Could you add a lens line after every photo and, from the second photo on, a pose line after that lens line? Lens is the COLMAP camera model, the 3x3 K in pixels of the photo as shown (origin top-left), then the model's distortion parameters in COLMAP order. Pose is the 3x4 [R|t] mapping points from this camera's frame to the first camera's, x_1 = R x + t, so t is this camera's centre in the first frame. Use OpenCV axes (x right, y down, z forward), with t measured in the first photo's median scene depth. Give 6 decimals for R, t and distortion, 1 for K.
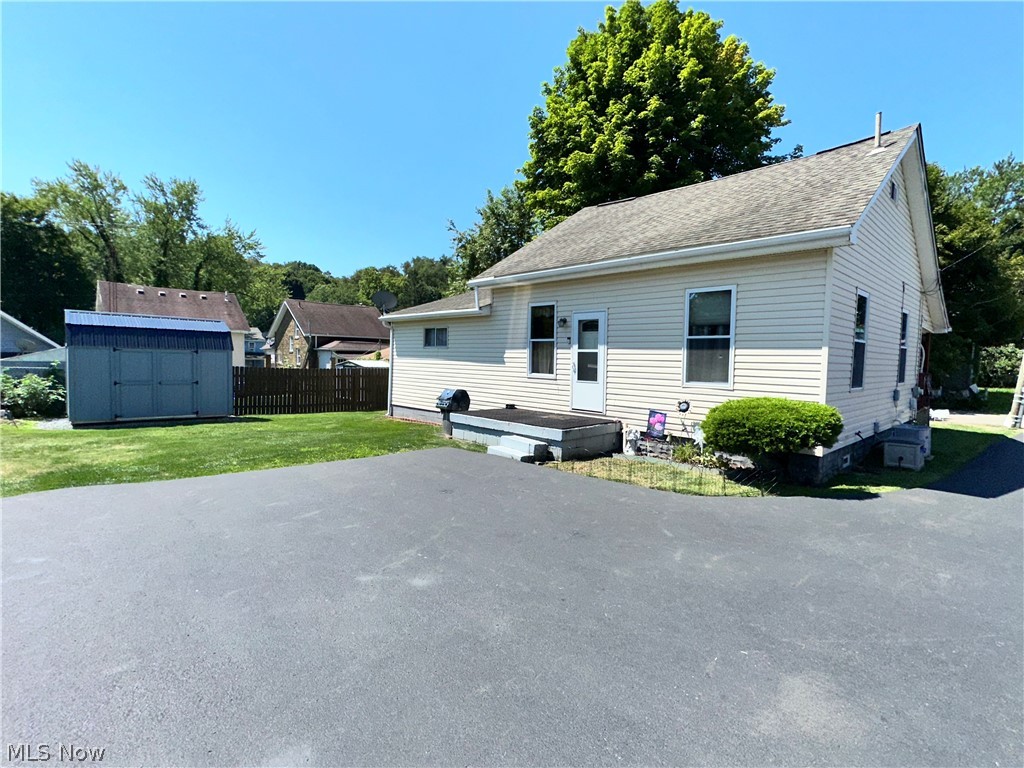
lens RADIAL K [[489.4, 0, 512.4], [0, 489.4, 384.5], [0, 0, 1]] dist [-0.000360, -0.000048]
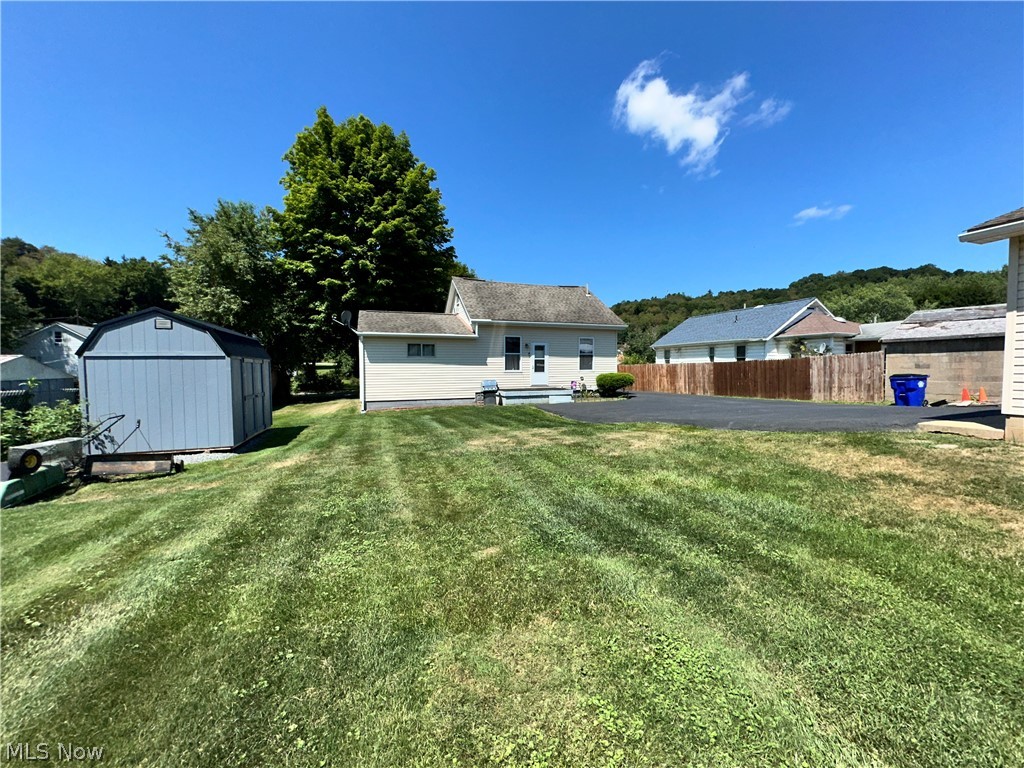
lens RADIAL K [[409.8, 0, 510.6], [0, 409.8, 386.8], [0, 0, 1]] dist [0.001995, 0.000265]
pose [[0.427098, -0.059465, 0.902248, -1.600541], [0.065977, 0.997225, 0.034493, -0.012301], [-0.901795, 0.044796, 0.429836, 0.307255]]
